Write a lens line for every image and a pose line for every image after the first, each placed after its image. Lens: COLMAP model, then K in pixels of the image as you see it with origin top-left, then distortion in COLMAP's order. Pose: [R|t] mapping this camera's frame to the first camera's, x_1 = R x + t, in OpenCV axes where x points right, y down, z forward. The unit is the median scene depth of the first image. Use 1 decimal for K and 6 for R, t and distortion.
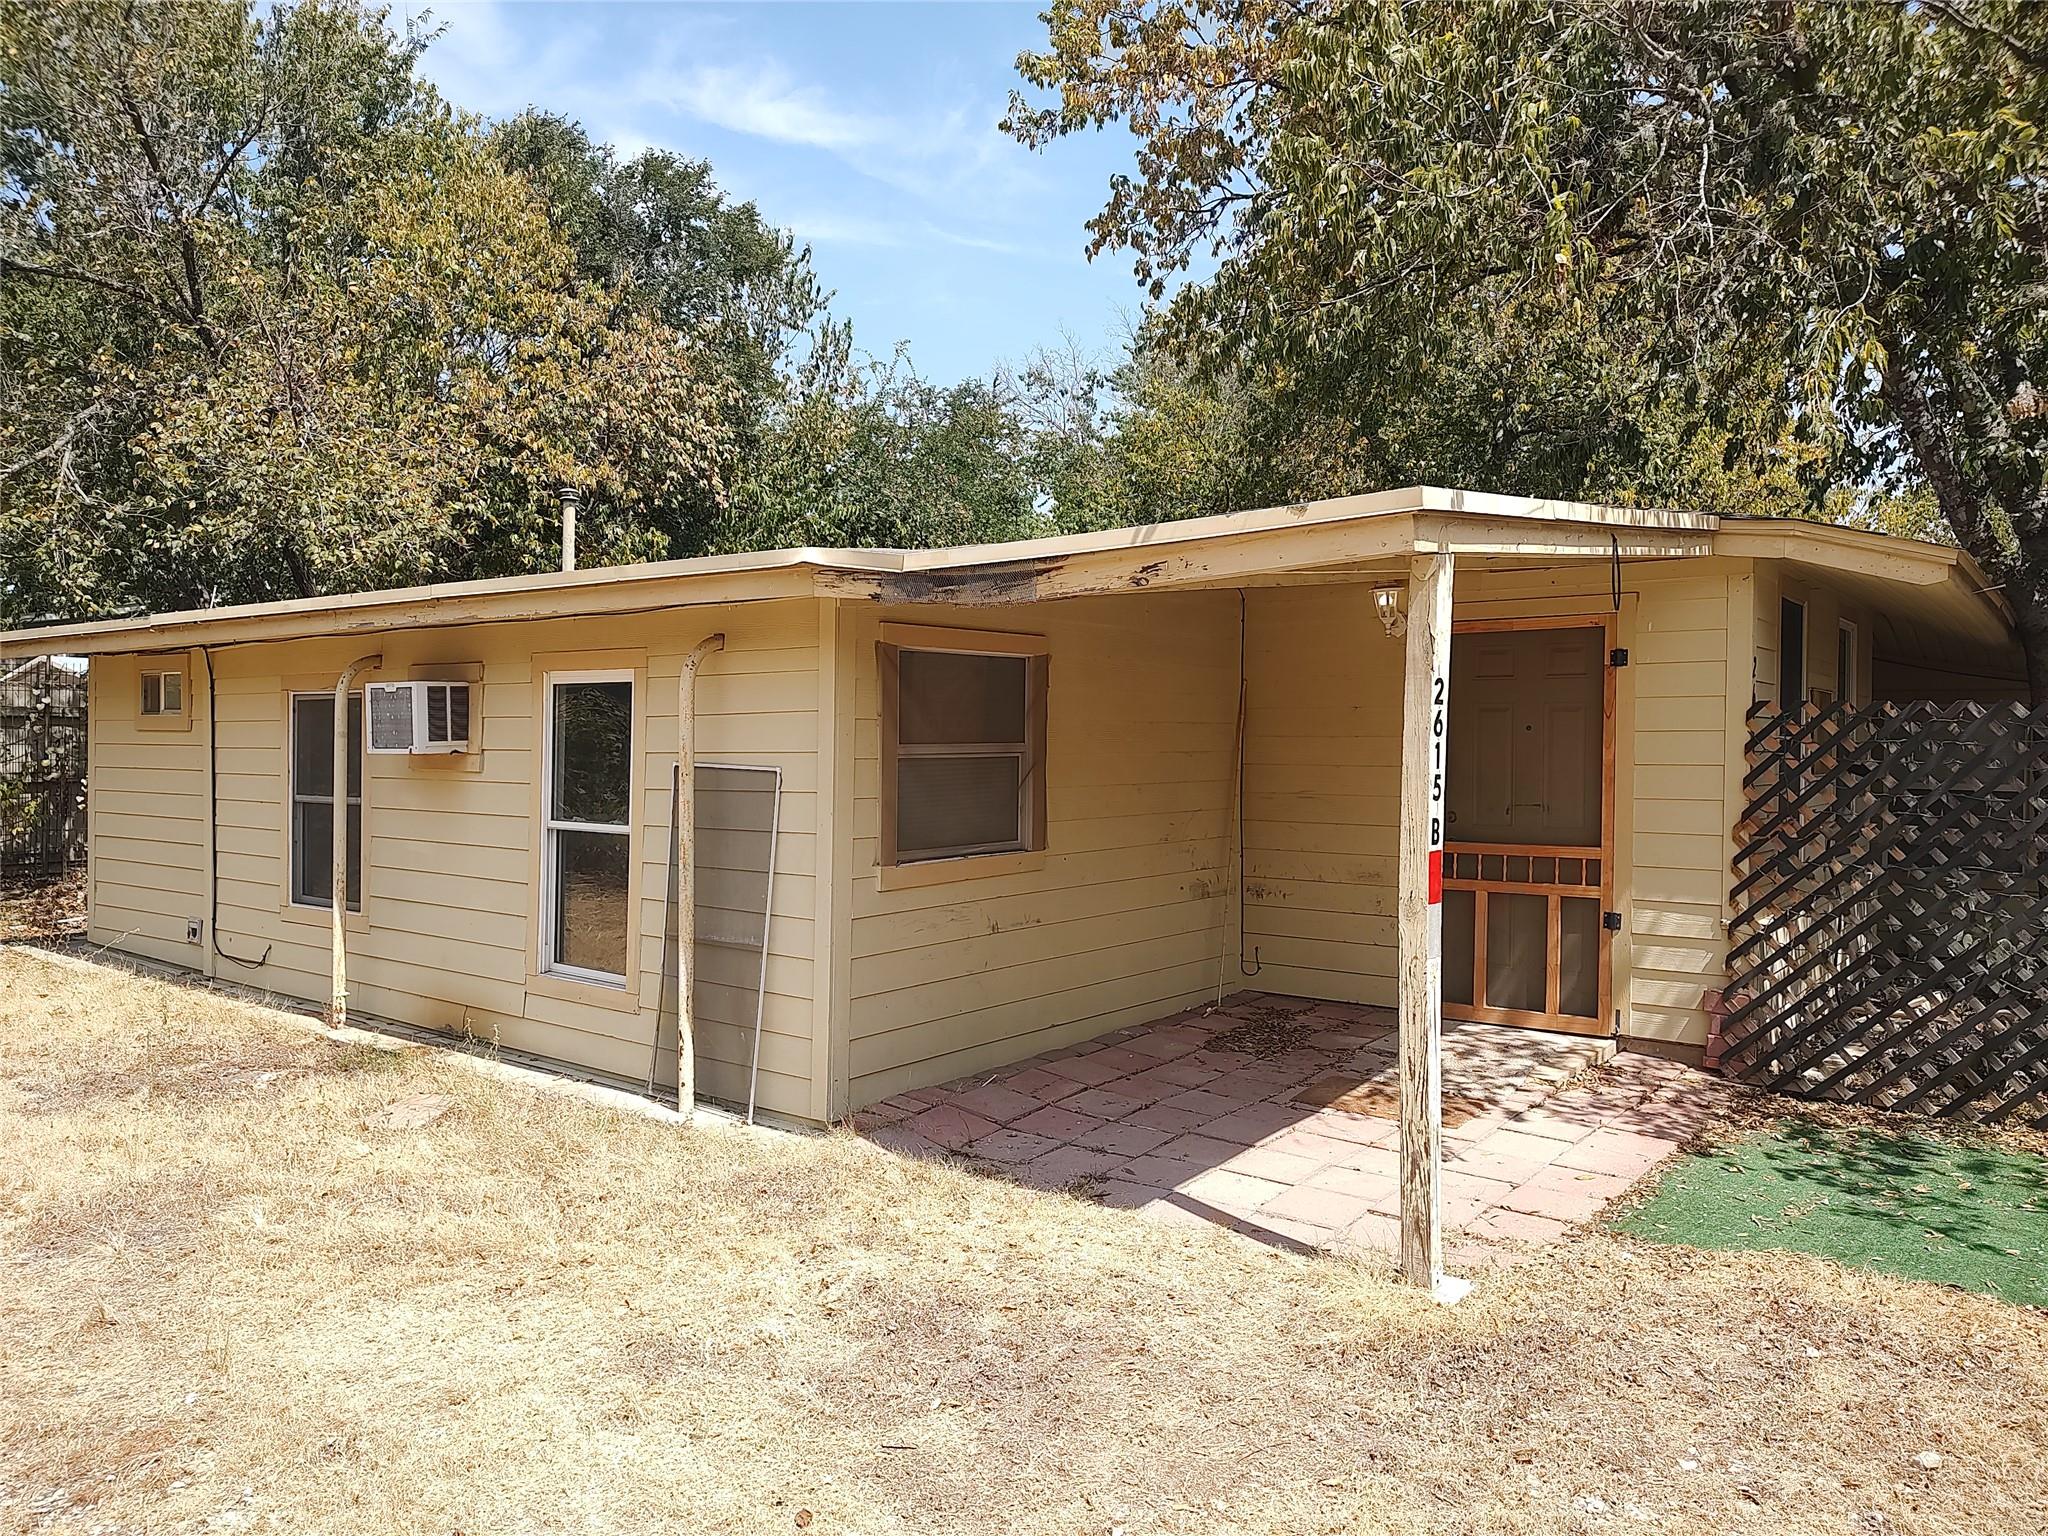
lens RADIAL K [[1452.1, 0, 1024.0], [0, 1452.1, 768.0], [0, 0, 1]] dist [-0.009248, -0.002312]
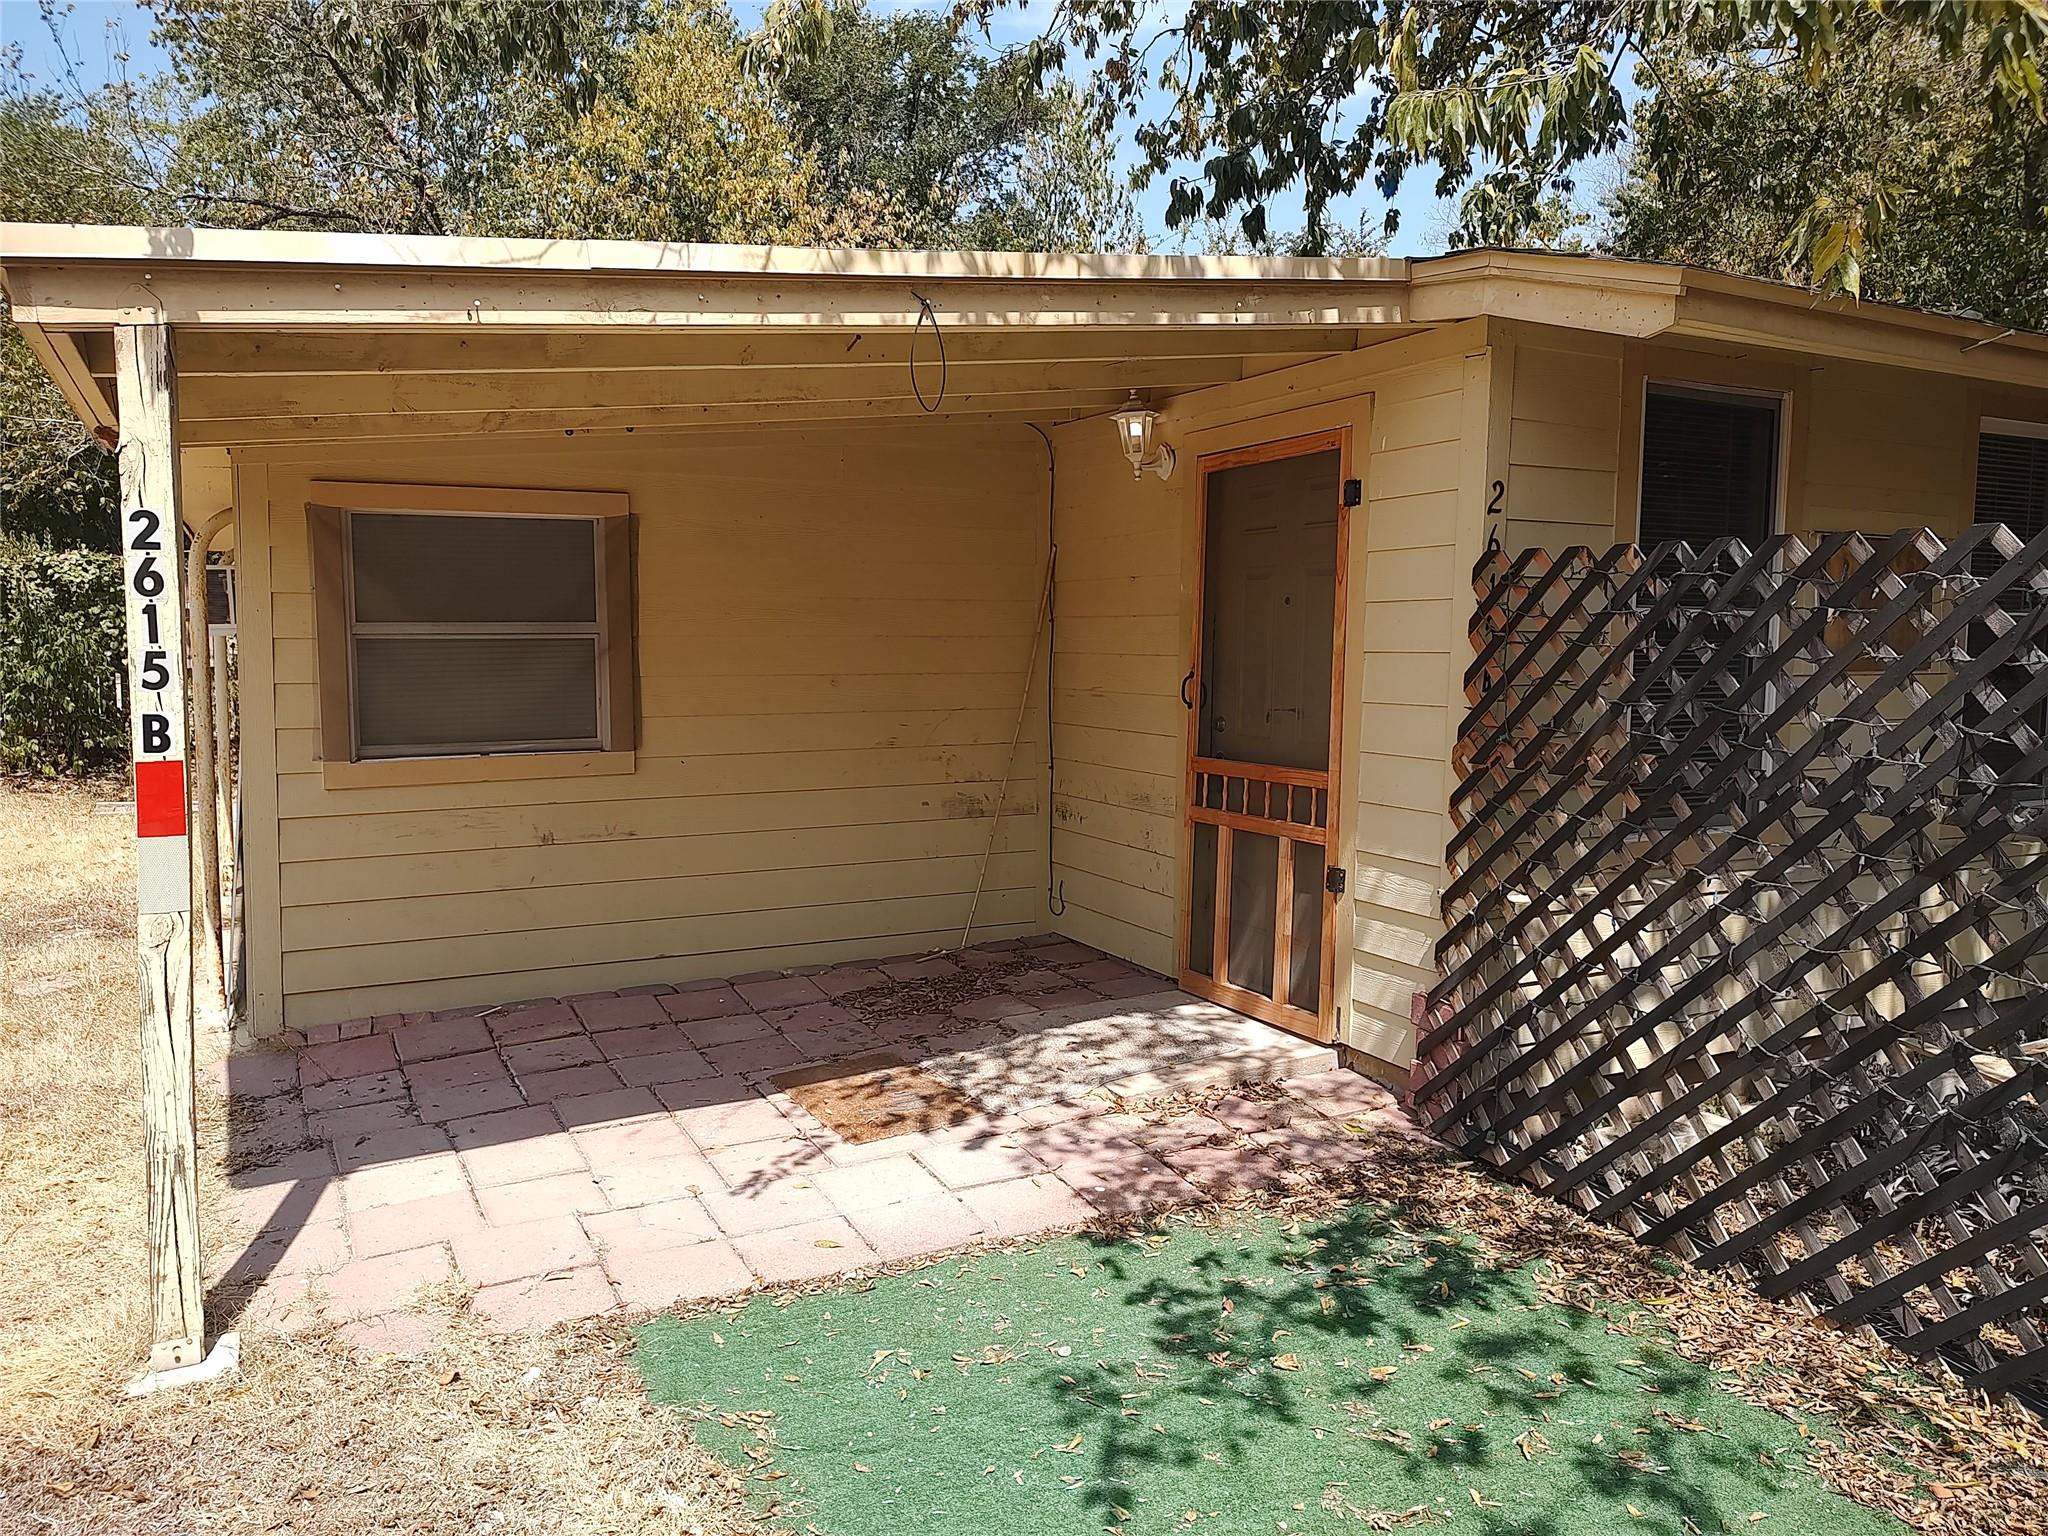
lens RADIAL K [[1452.1, 0, 1024.0], [0, 1452.1, 768.0], [0, 0, 1]] dist [-0.009248, -0.002312]
pose [[0.912381, 0.036513, -0.407710, 0.568667], [-0.007750, 0.997376, 0.071980, 0.004246], [0.409269, -0.062513, 0.910270, 0.324406]]
